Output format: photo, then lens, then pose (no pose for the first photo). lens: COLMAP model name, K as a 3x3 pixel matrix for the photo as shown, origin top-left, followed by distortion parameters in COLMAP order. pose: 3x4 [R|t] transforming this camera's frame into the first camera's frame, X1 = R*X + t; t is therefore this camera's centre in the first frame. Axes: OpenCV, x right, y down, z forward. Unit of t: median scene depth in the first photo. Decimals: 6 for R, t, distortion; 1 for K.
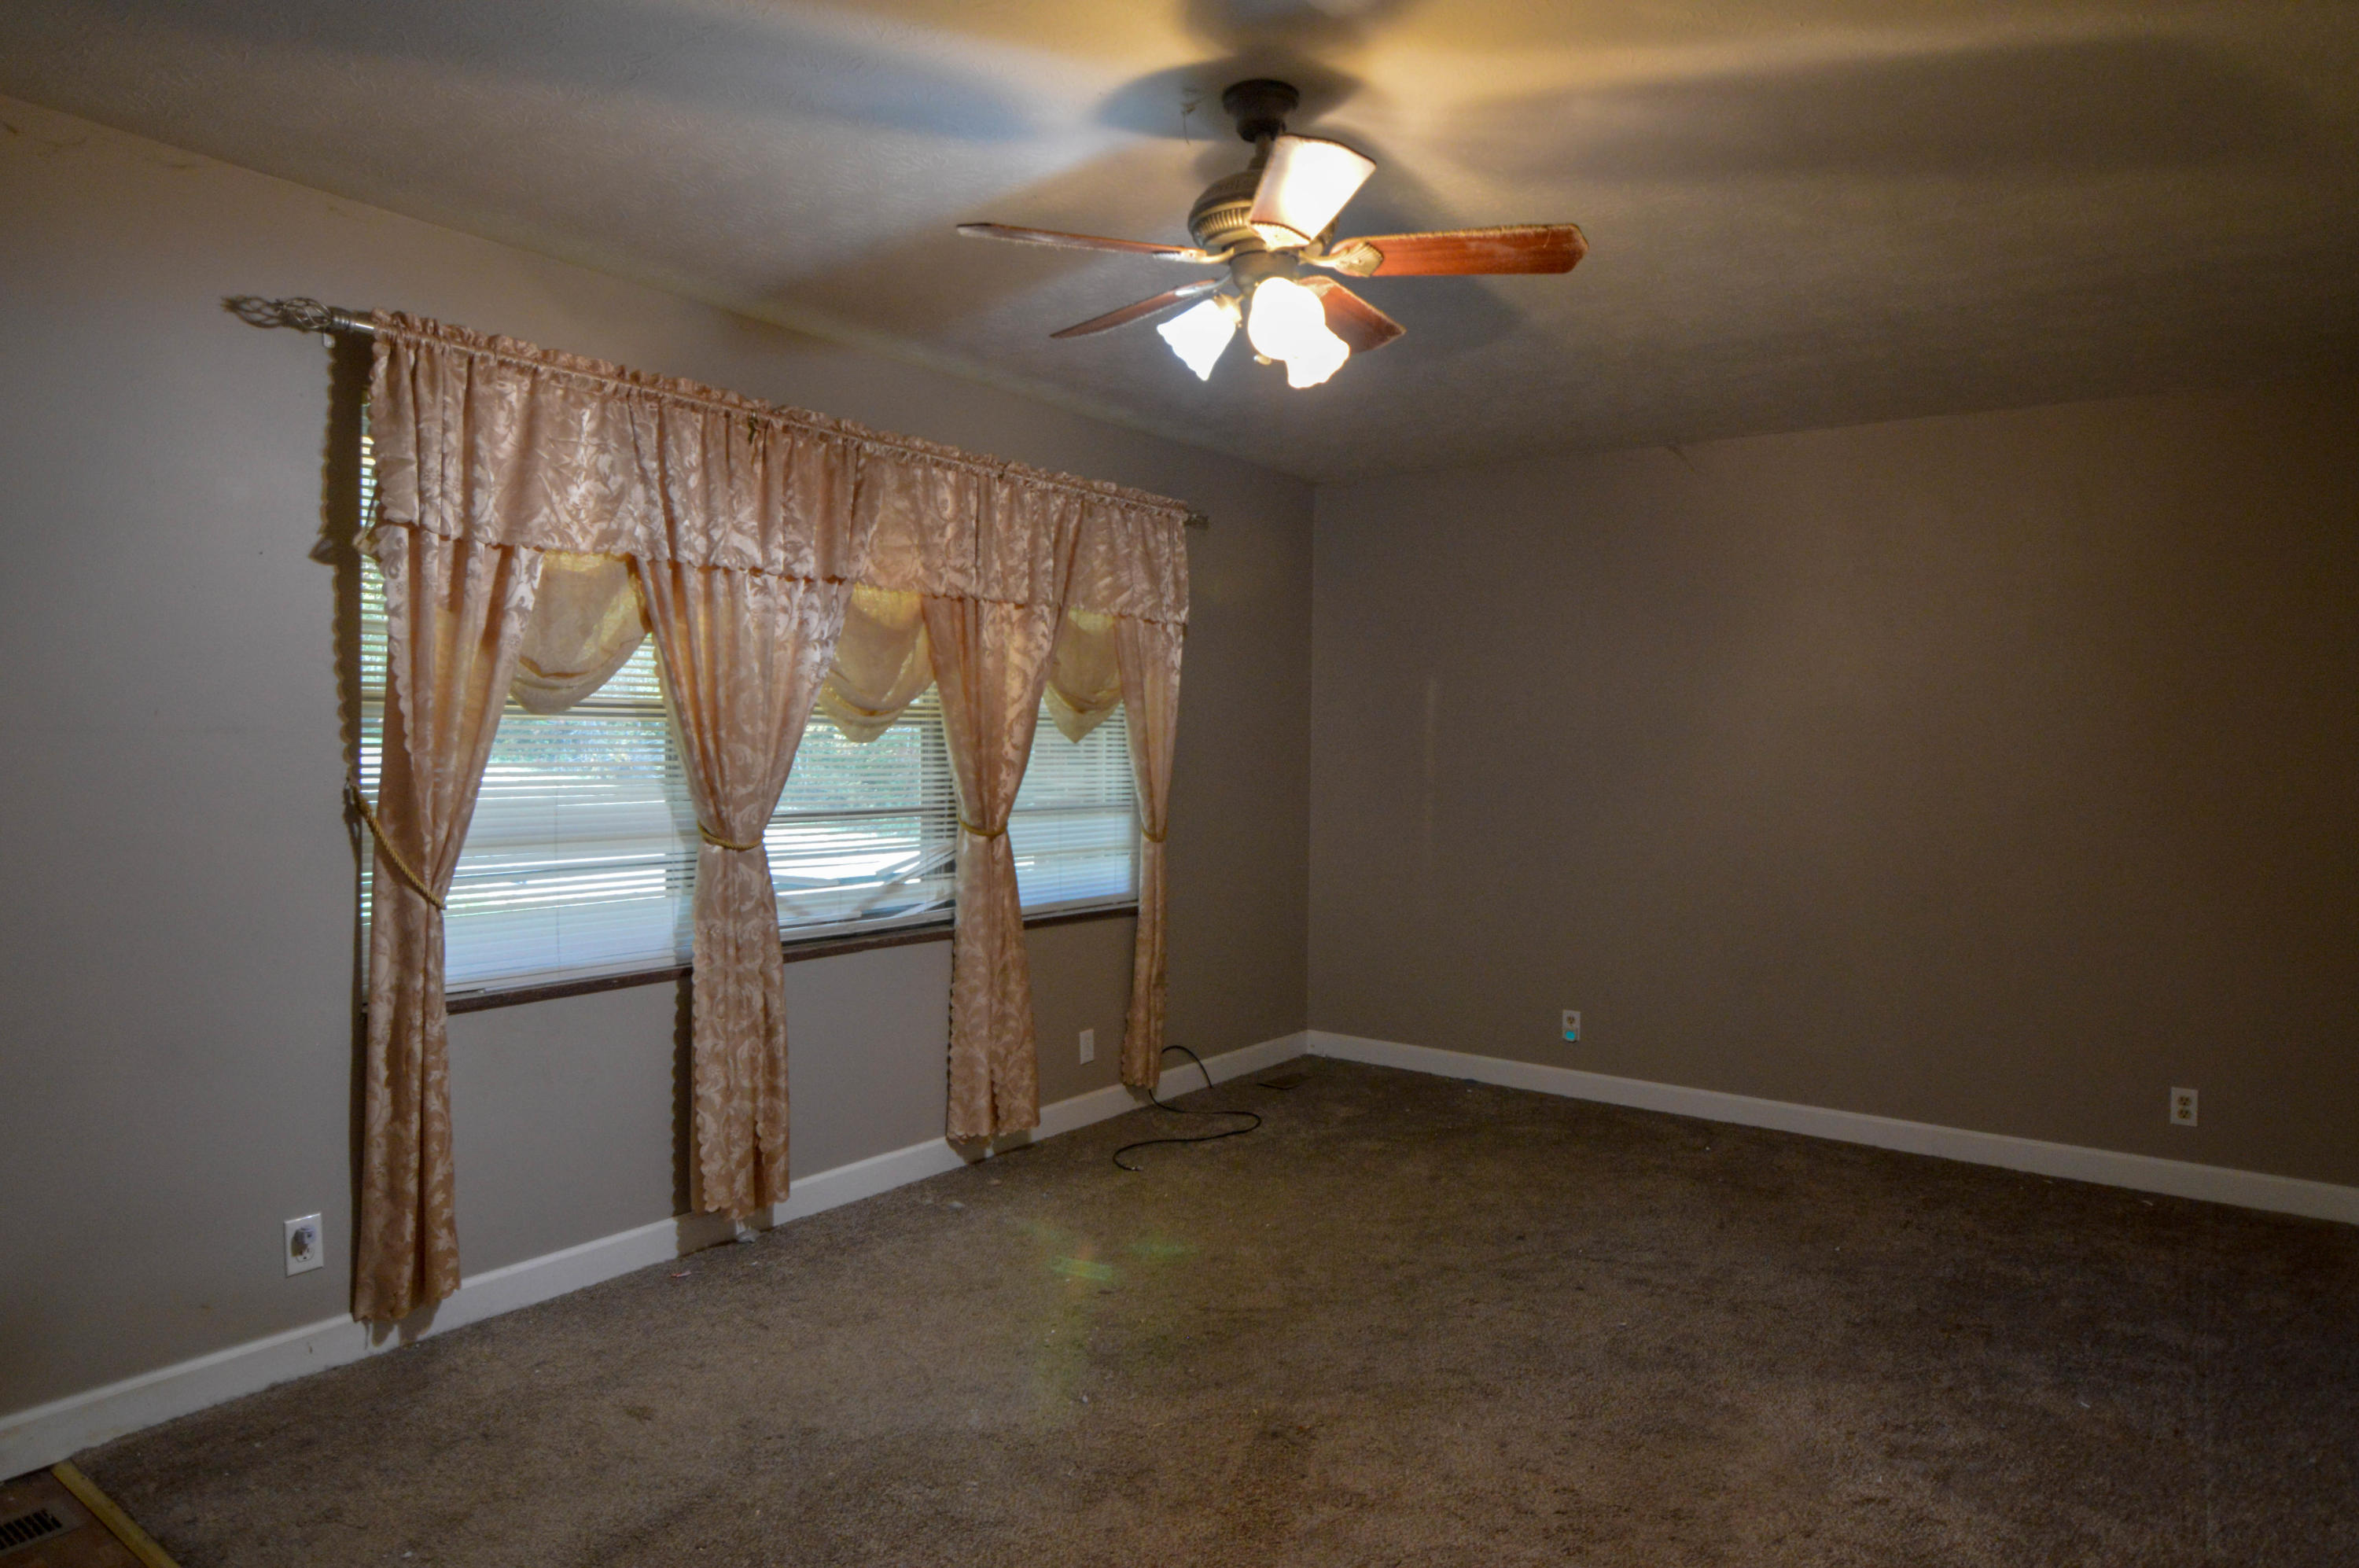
lens RADIAL K [[1365.2, 0, 1219.3], [0, 1365.2, 774.5], [0, 0, 1]] dist [-0.027171, 0.000087]
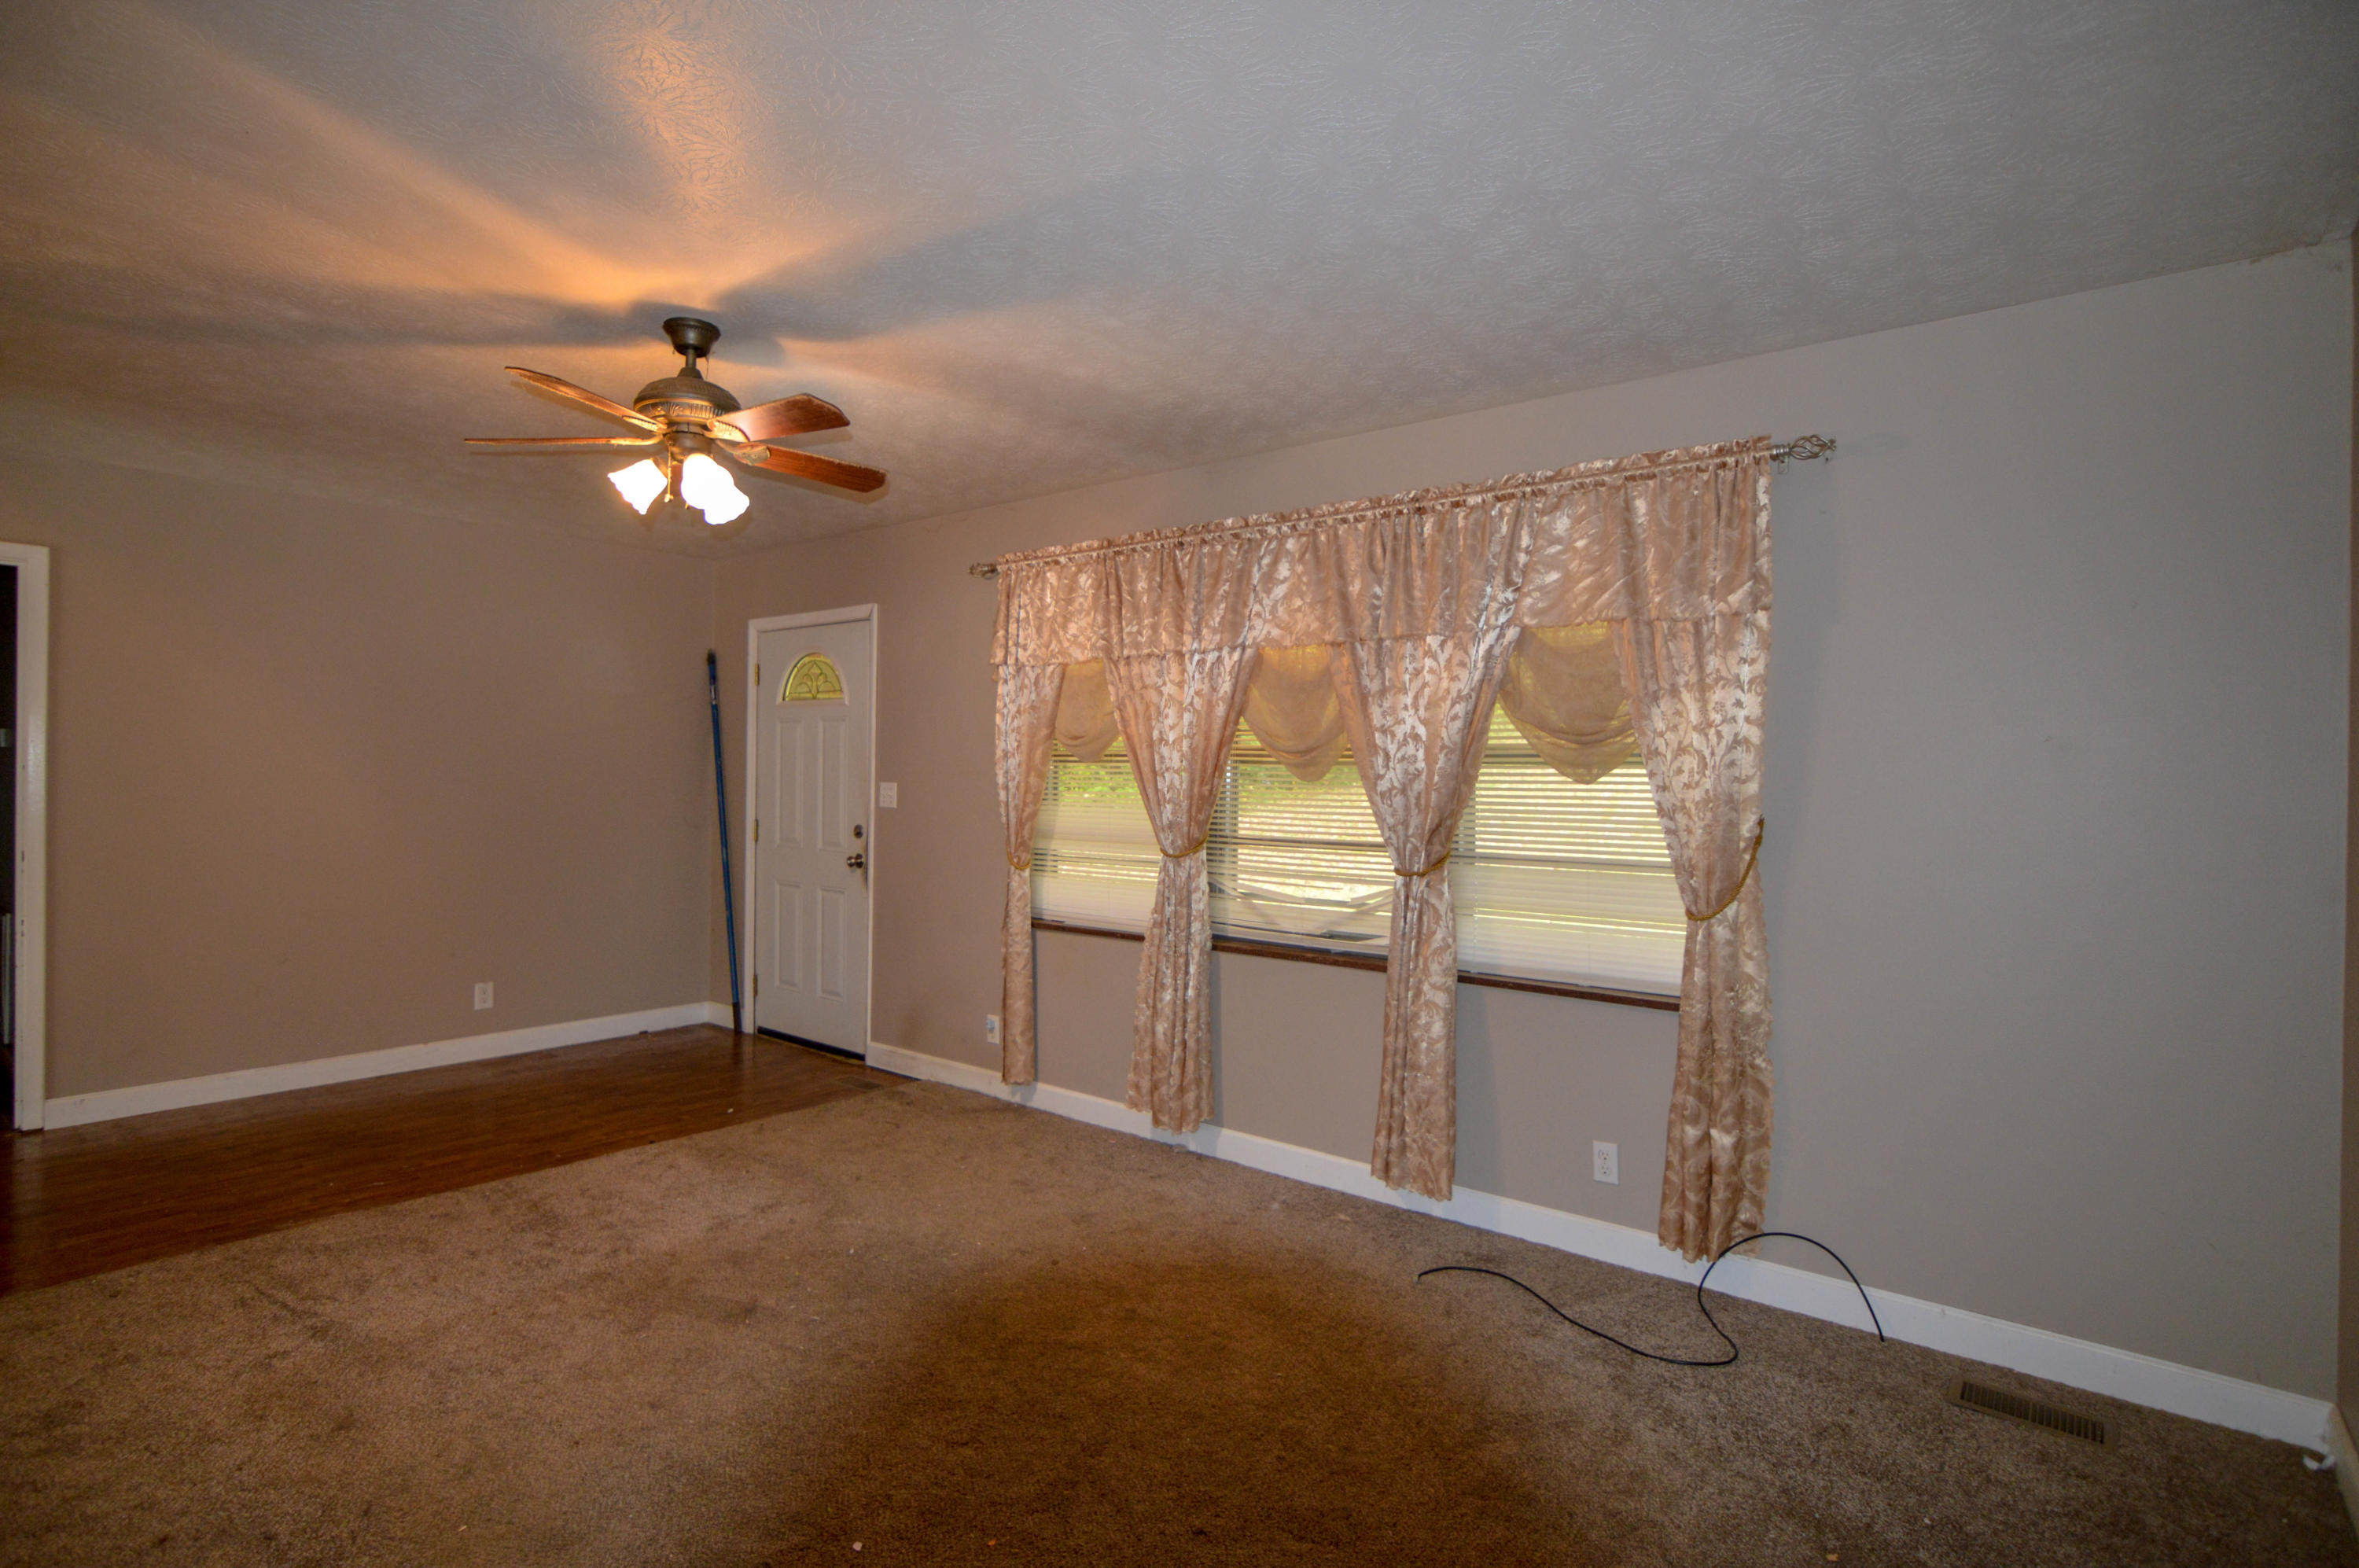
lens RADIAL K [[1172.1, 0, 1174.5], [0, 1172.1, 770.3], [0, 0, 1]] dist [-0.034295, 0.012537]
pose [[-0.060375, -0.014261, -0.998074, 0.727483], [-0.034297, 0.999337, -0.012204, -0.016667], [0.997586, 0.033494, -0.060824, 0.944518]]
